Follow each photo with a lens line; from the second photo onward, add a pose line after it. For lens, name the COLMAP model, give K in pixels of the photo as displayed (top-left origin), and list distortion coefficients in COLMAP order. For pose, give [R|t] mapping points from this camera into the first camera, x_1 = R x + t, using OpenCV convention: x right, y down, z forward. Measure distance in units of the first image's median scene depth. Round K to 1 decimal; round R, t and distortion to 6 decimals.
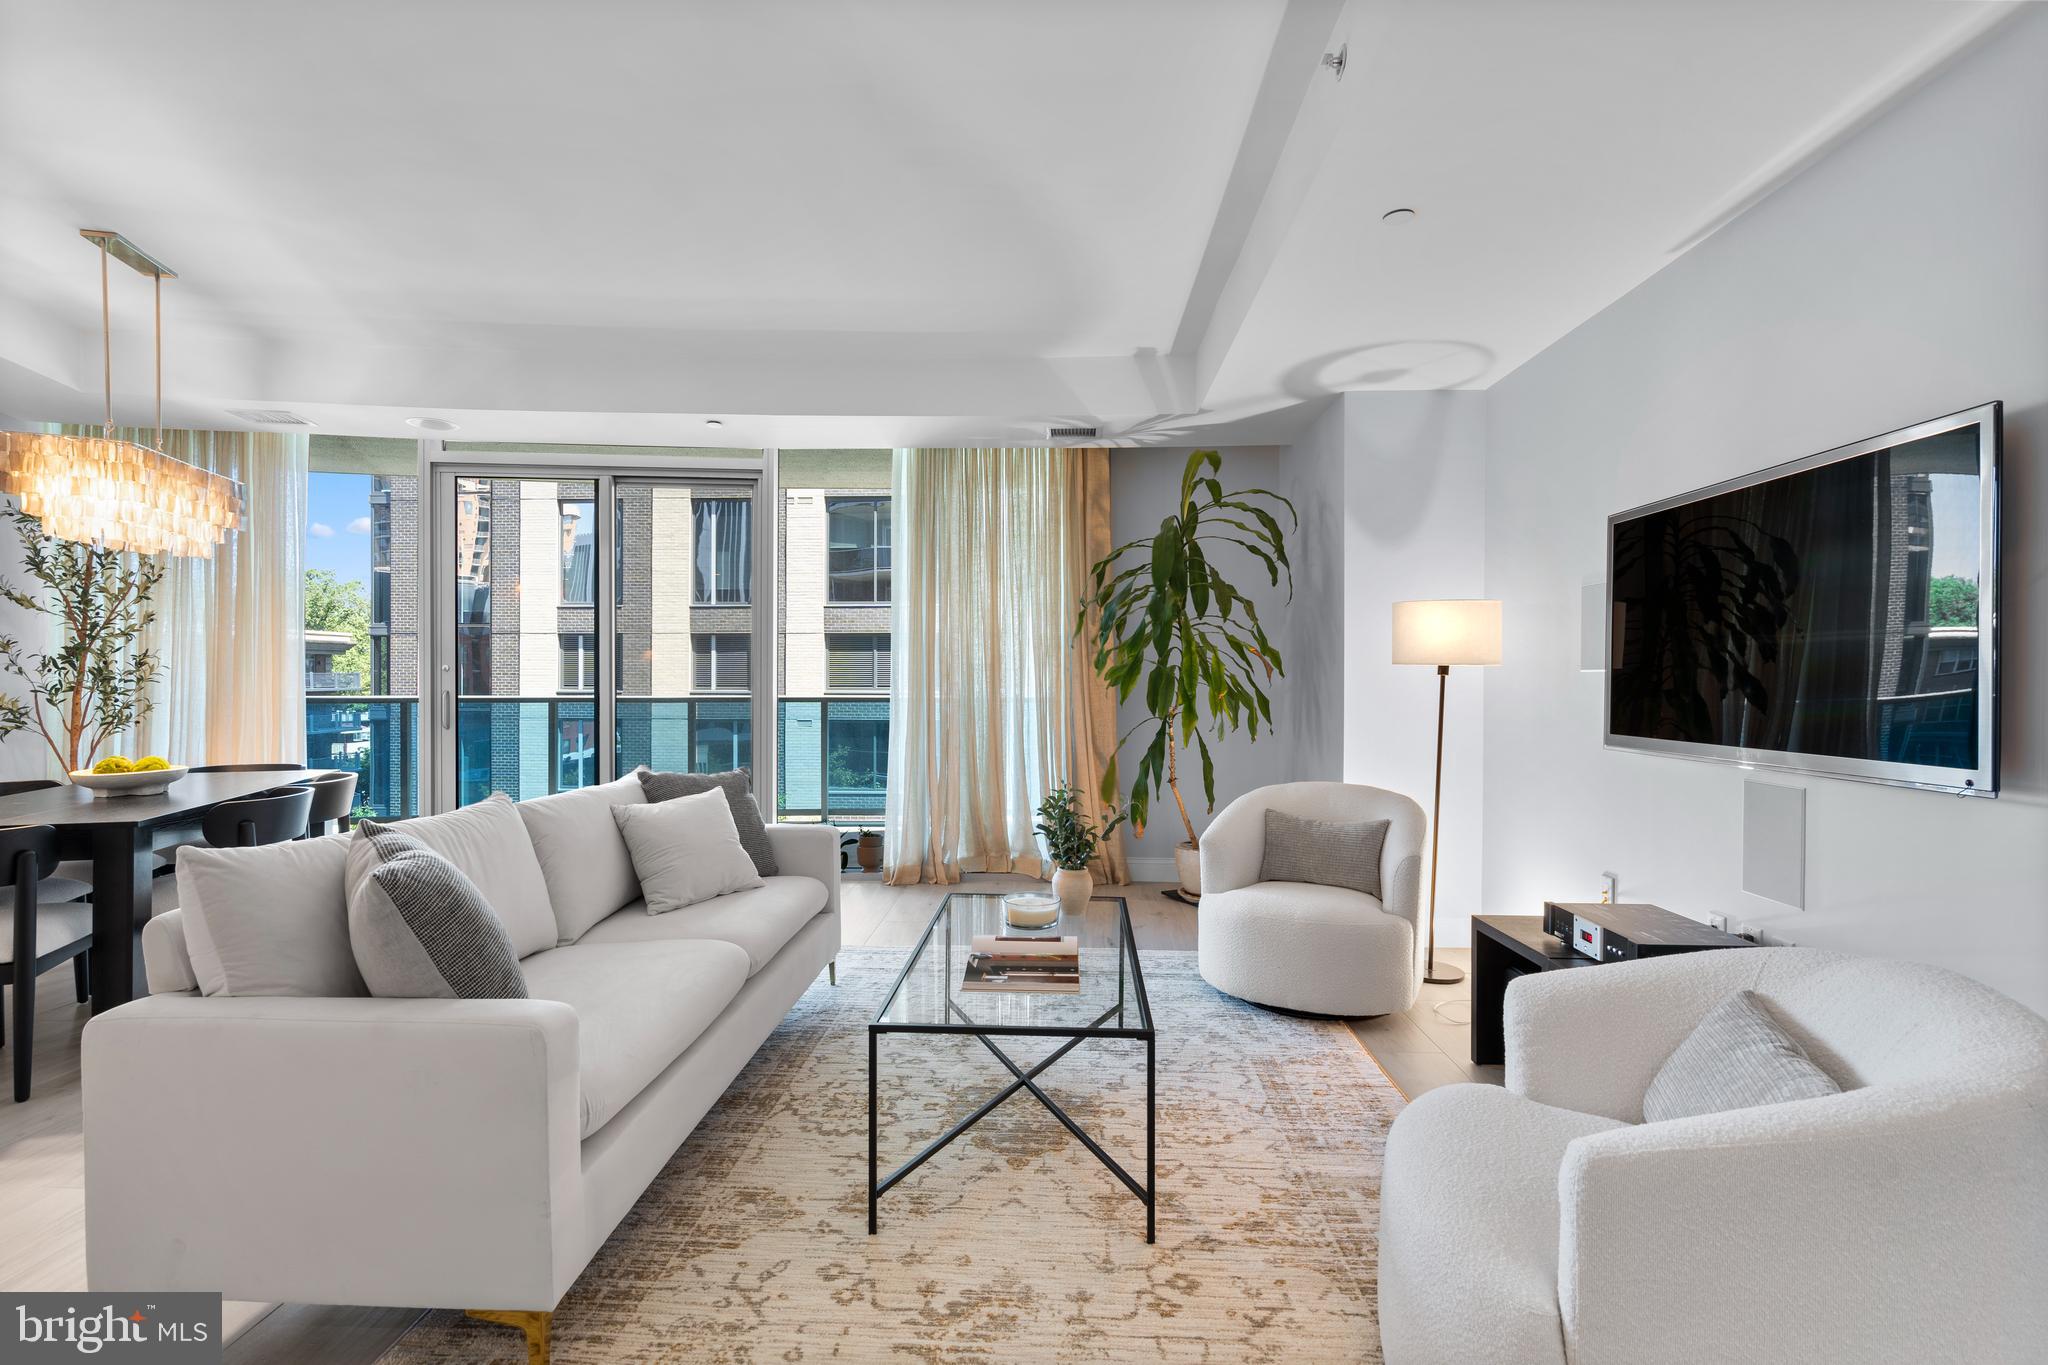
lens RADIAL K [[931.5, 0, 1014.7], [0, 931.5, 682.0], [0, 0, 1]] dist [-0.006739, 0.002147]
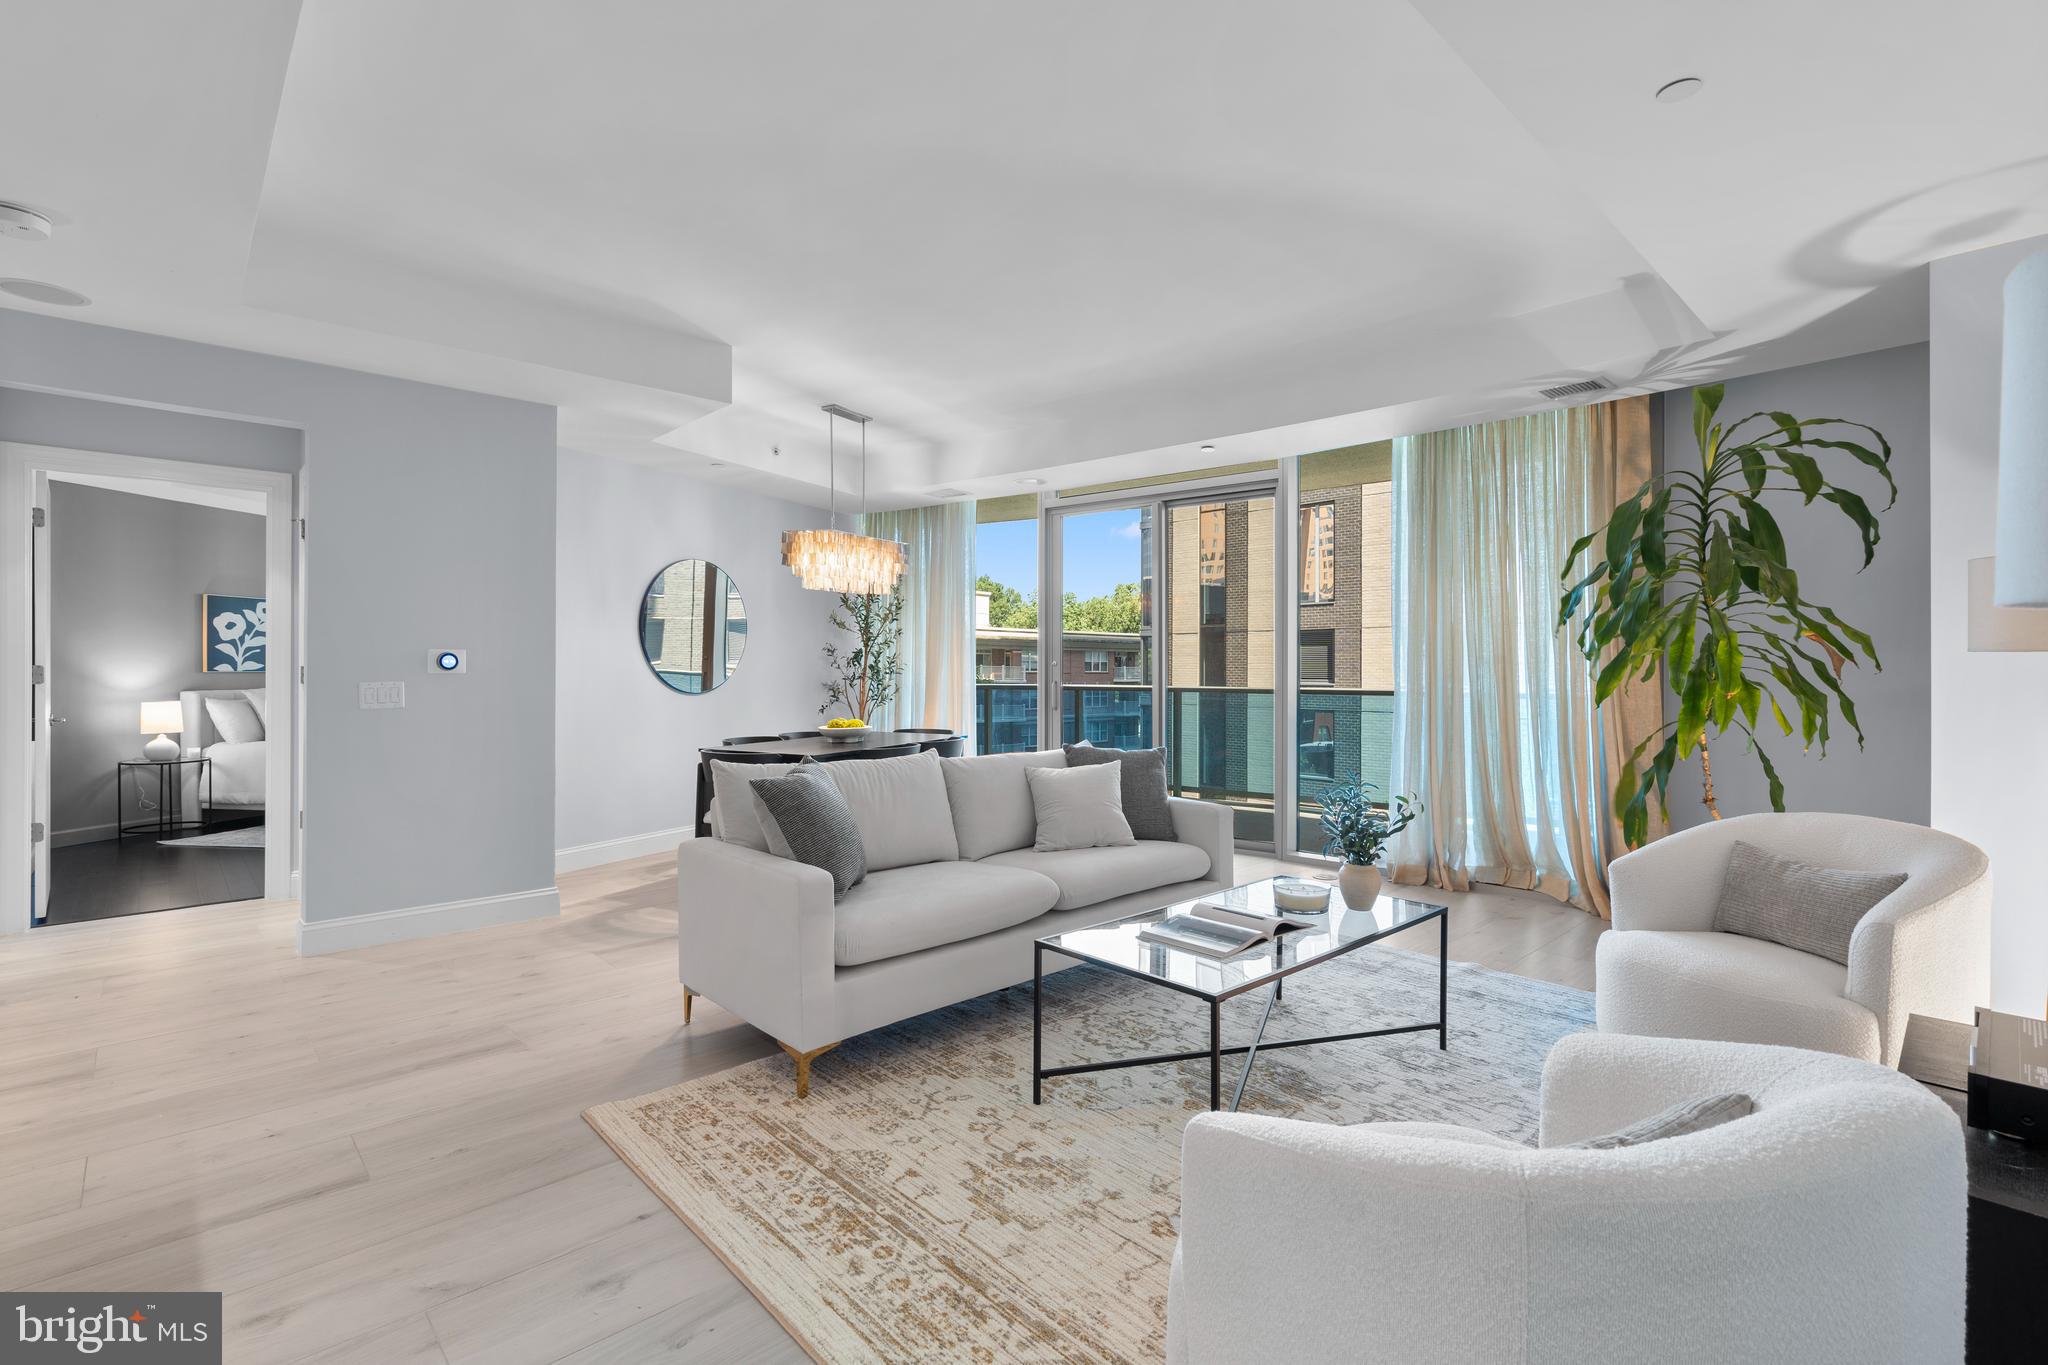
lens RADIAL K [[931.5, 0, 1024.8], [0, 931.5, 670.8], [0, 0, 1]] dist [-0.006739, 0.002147]
pose [[0.718891, 0.000413, -0.695123, 0.410624], [-0.003809, 0.999987, -0.003345, -0.000474], [0.695113, 0.005052, 0.718883, 0.034297]]
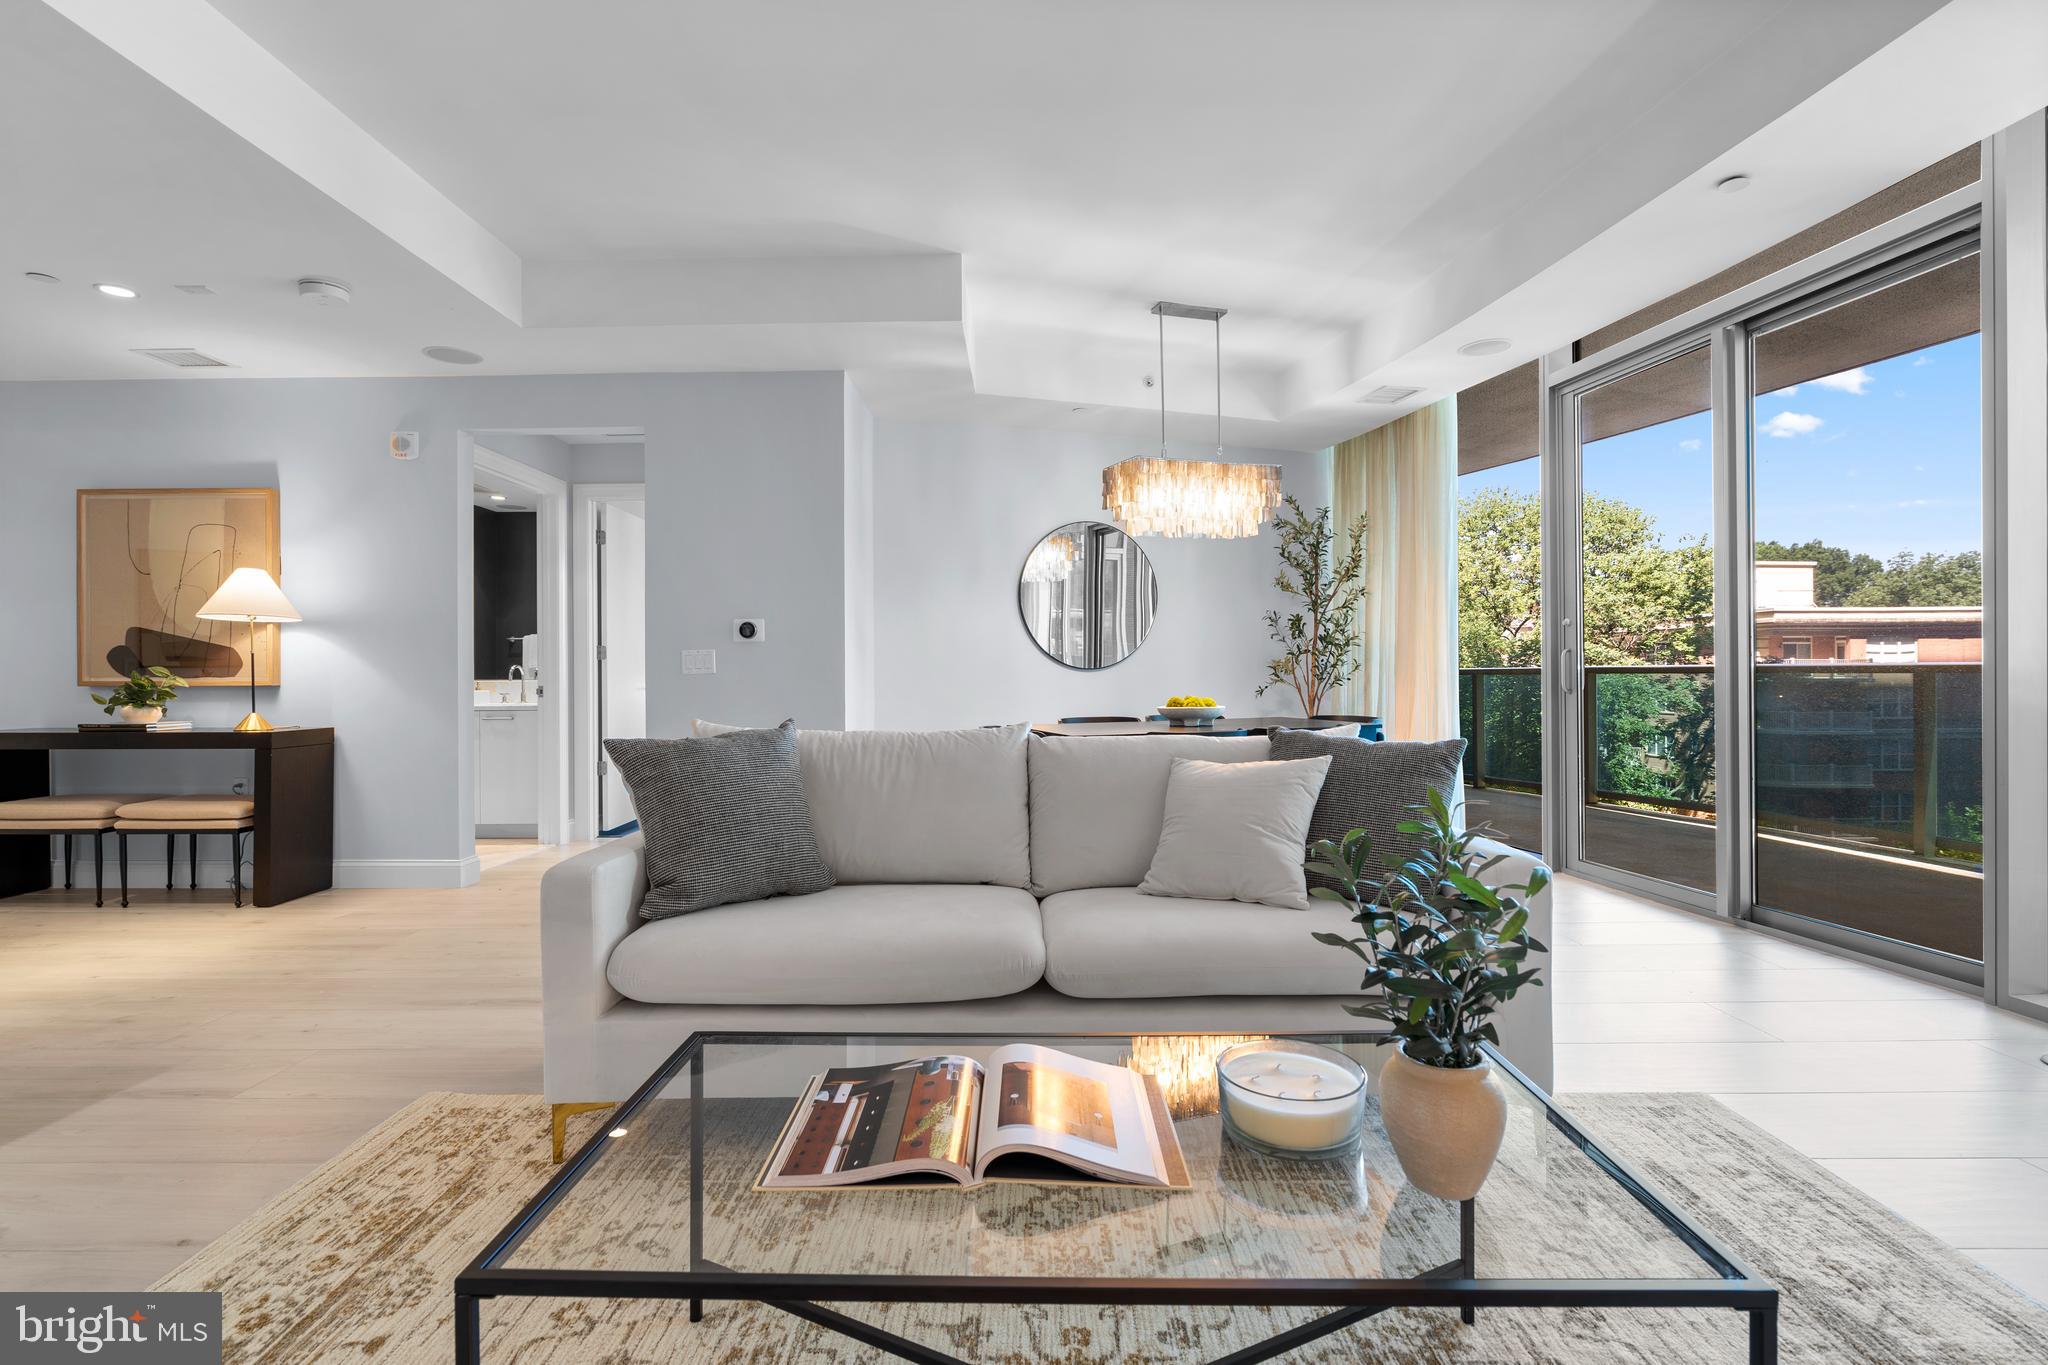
lens RADIAL K [[931.5, 0, 1022.5], [0, 931.5, 673.5], [0, 0, 1]] dist [-0.006739, 0.002147]
pose [[0.043957, -0.001613, -0.999032, 0.332866], [0.003226, 0.999994, -0.001472, 0.048263], [0.999028, -0.003158, 0.043962, 0.690921]]
